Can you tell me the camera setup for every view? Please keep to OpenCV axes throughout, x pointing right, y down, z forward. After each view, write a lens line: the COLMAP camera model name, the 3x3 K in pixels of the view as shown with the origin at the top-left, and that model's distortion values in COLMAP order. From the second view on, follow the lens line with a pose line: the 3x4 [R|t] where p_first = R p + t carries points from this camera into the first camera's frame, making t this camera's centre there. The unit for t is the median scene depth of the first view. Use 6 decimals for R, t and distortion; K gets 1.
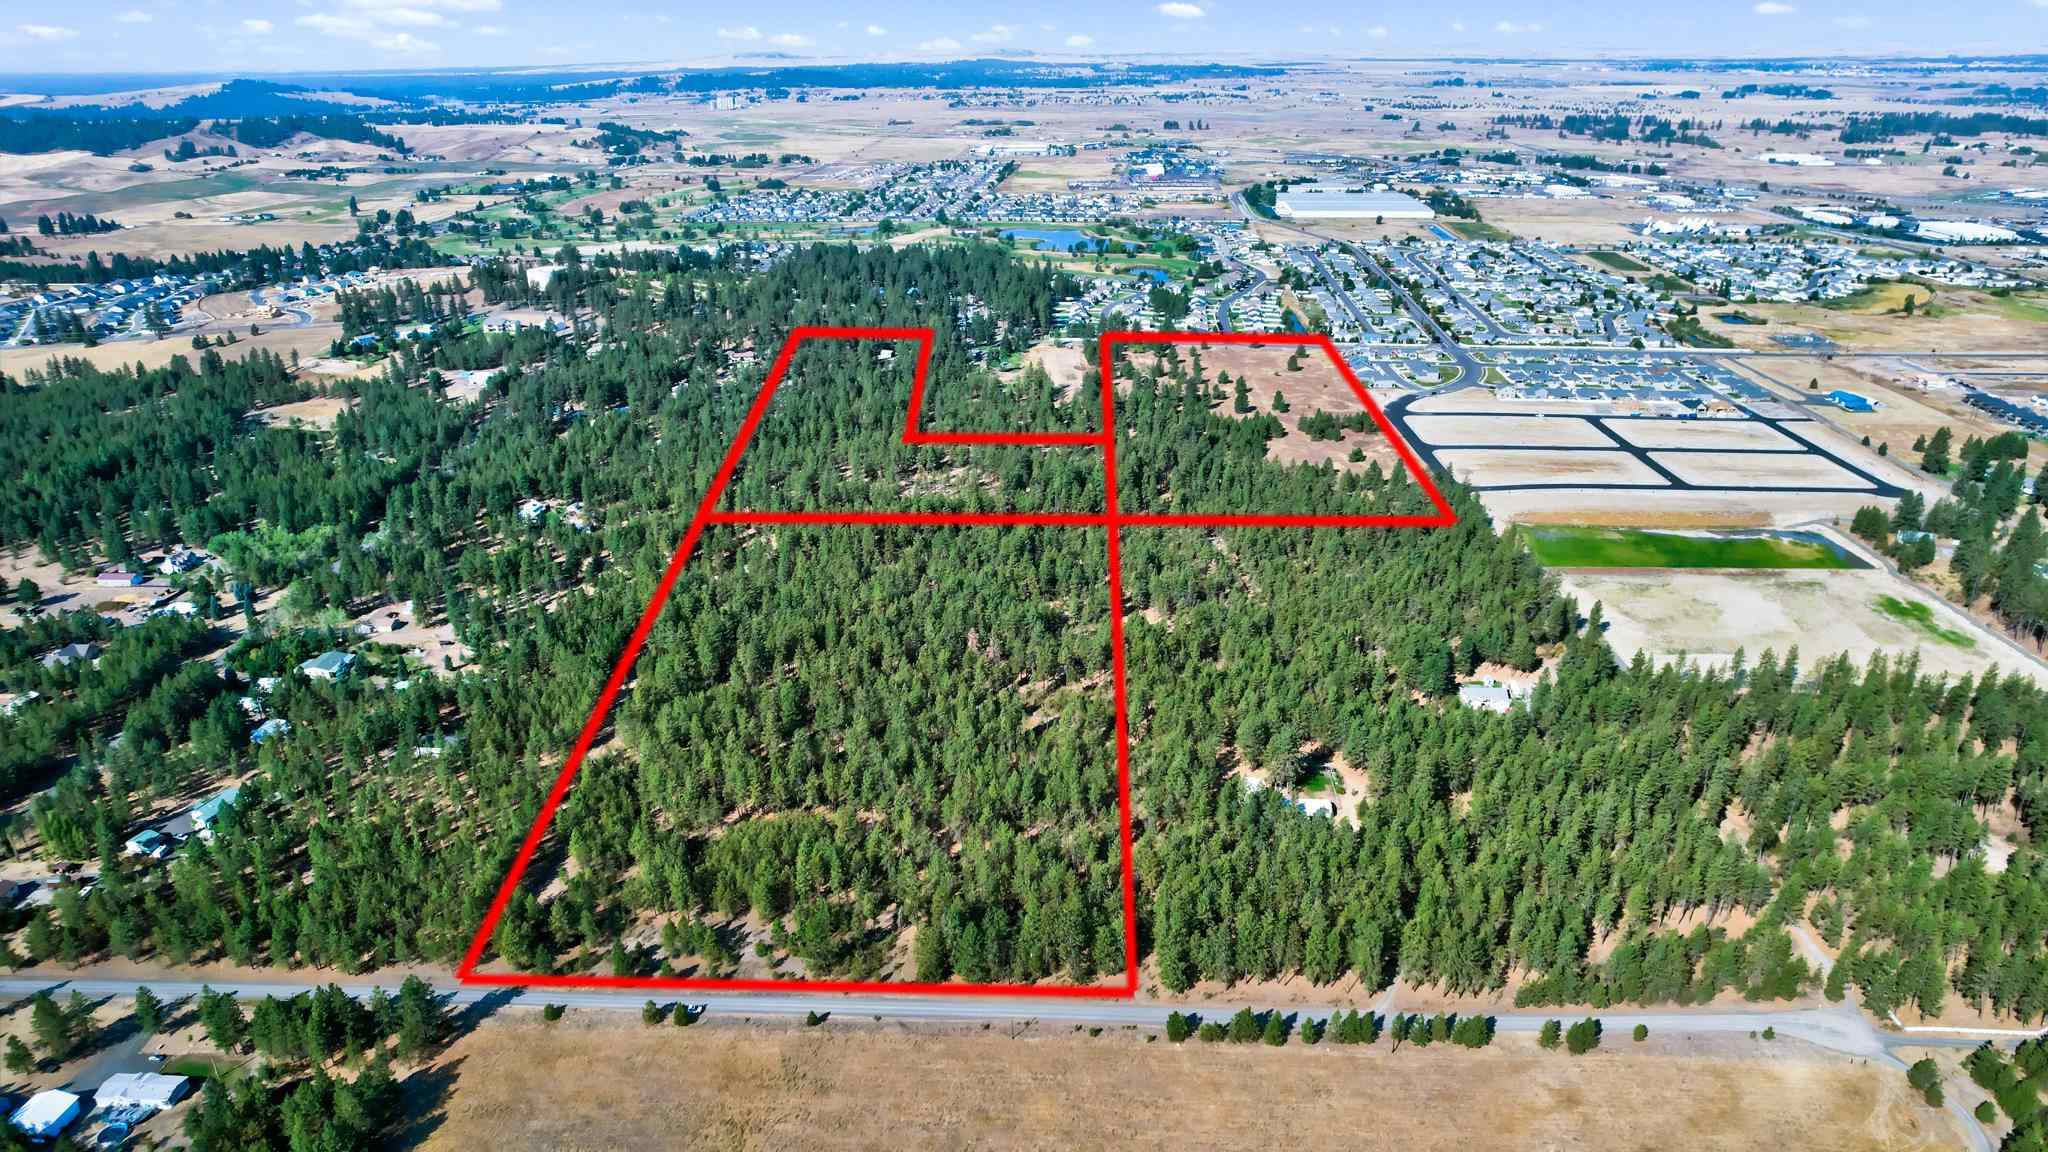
lens RADIAL K [[1286.0, 0, 1025.7], [0, 1286.0, 591.9], [0, 0, 1]] dist [-0.079150, 0.074188]
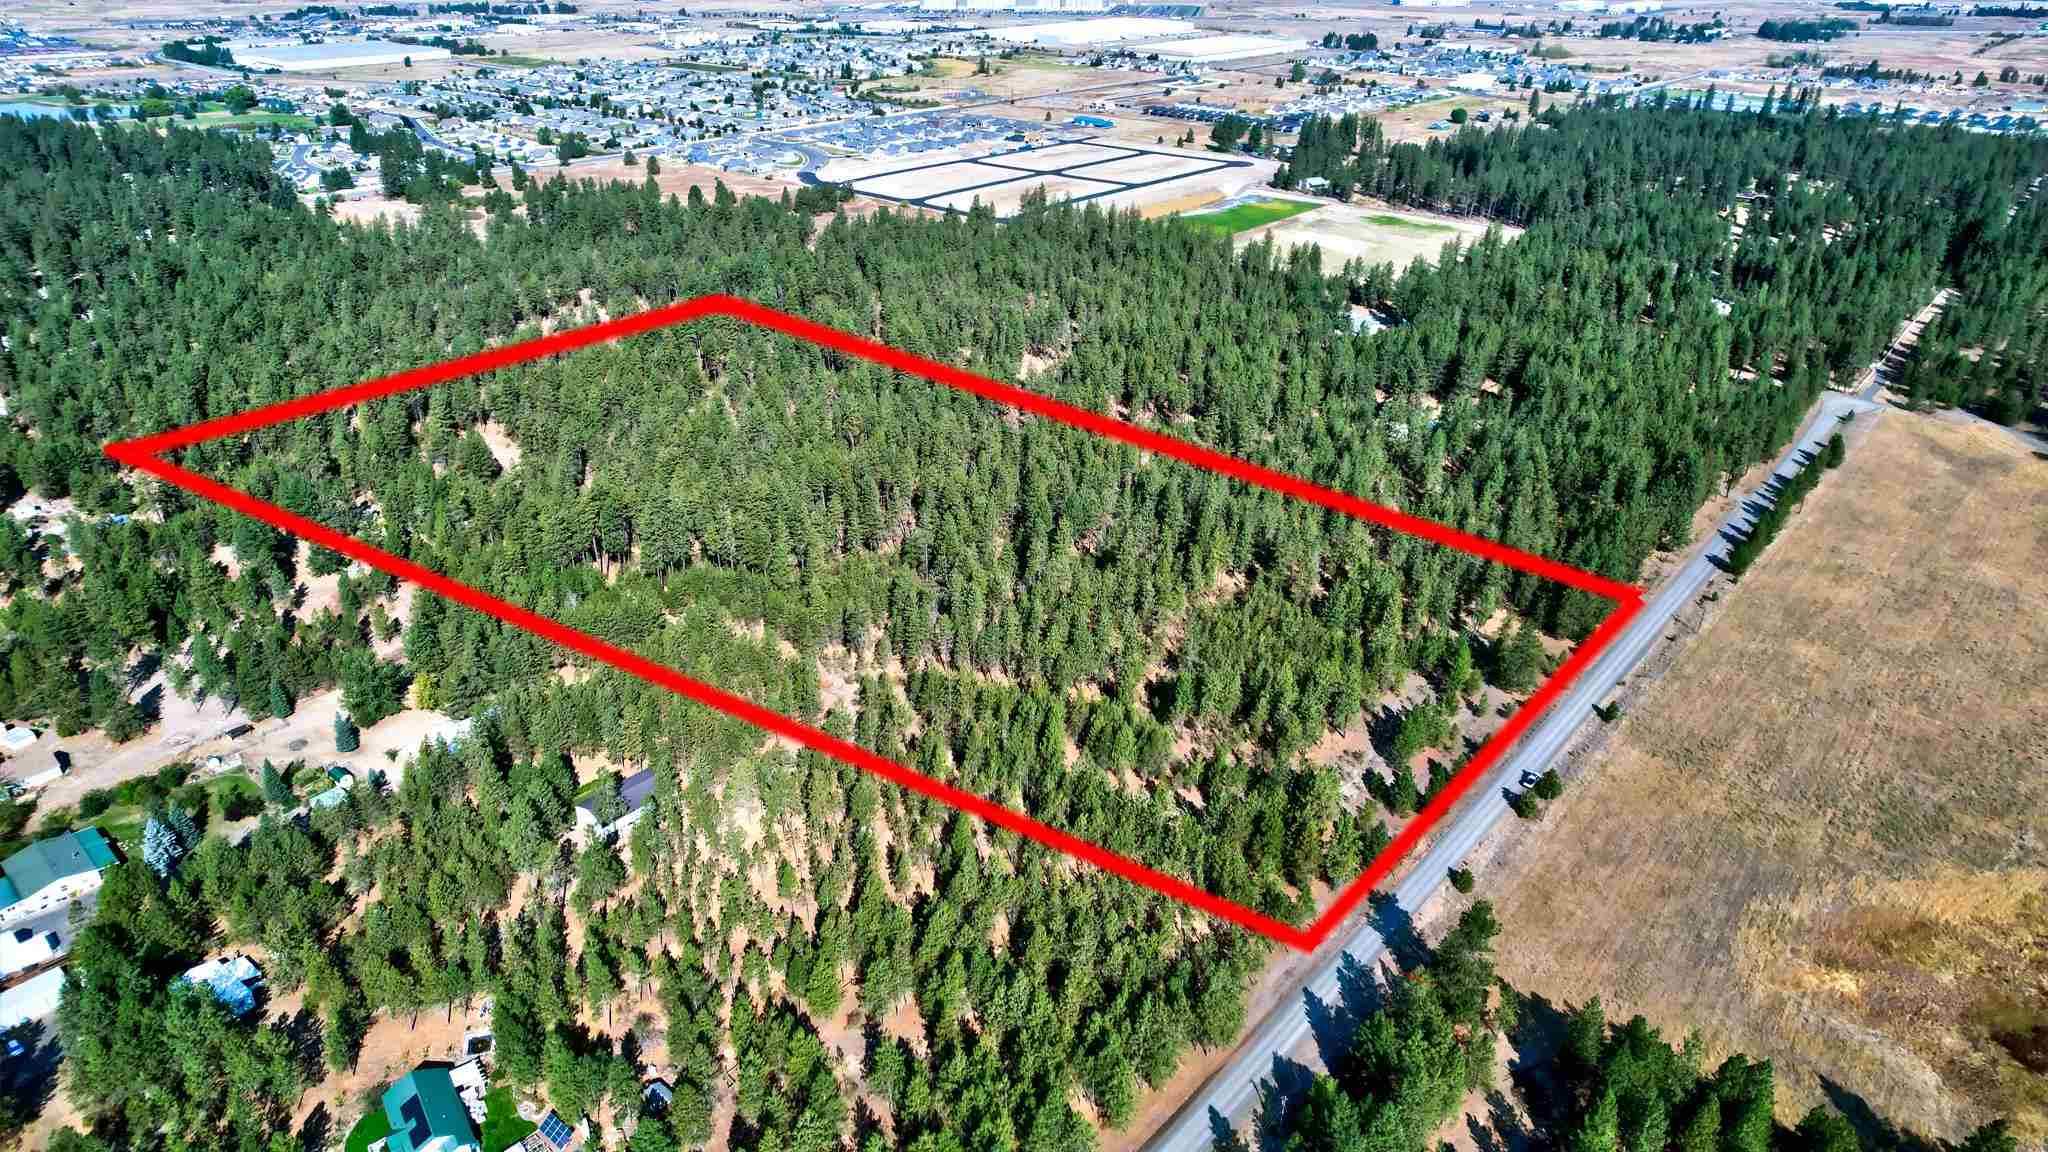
lens RADIAL K [[1286.0, 0, 1025.7], [0, 1286.0, 591.9], [0, 0, 1]] dist [-0.079150, 0.074188]
pose [[0.627525, -0.362496, 0.689064, -0.524527], [0.306917, 0.928514, 0.208957, -0.018277], [-0.715551, 0.080360, 0.693923, 0.375163]]
